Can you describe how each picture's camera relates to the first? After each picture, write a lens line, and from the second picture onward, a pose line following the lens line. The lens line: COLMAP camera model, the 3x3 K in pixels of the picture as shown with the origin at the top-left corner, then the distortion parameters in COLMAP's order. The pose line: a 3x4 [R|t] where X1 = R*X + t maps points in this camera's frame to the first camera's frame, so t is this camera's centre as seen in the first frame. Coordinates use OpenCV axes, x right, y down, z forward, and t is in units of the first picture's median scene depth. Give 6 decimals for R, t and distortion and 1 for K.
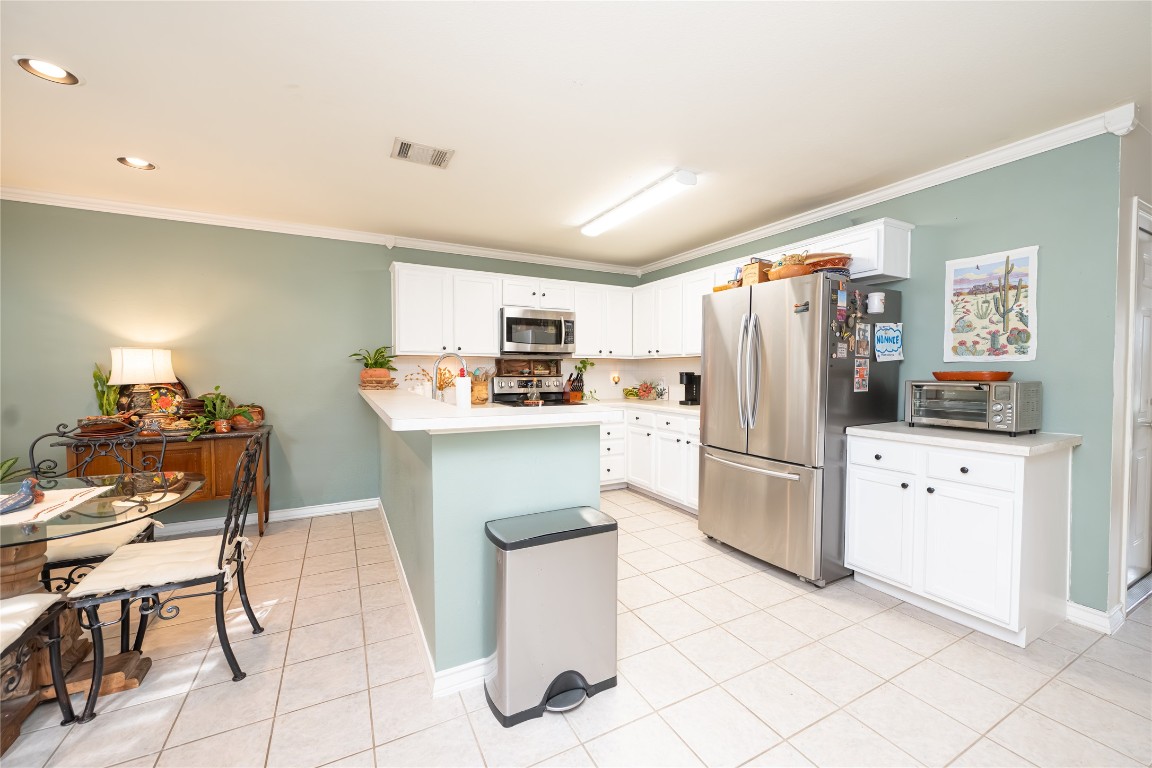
lens RADIAL K [[453.3, 0, 581.7], [0, 453.3, 383.5], [0, 0, 1]] dist [-0.001786, -0.000309]
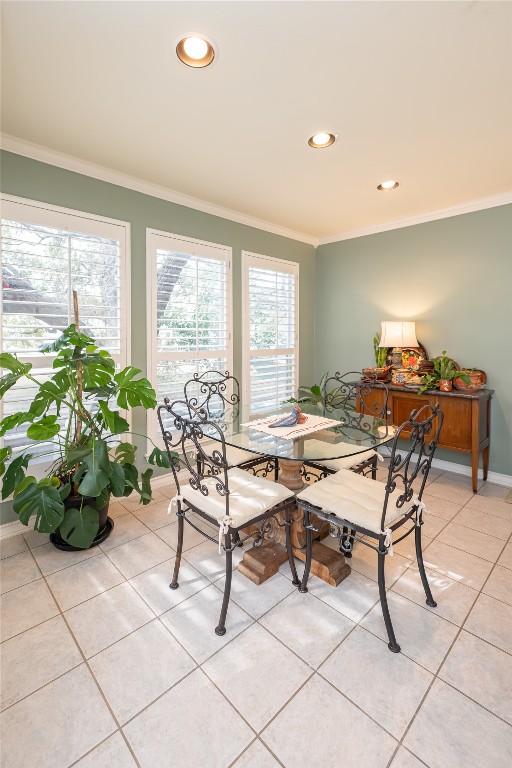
lens RADIAL K [[341.6, 0, 236.4], [0, 341.6, 341.8], [0, 0, 1]] dist [0.000797, -0.000721]
pose [[0.243205, 0.018695, -0.969795, -0.075144], [-0.033794, 0.999371, 0.010791, -0.009885], [0.969386, 0.030149, 0.243684, 0.270880]]
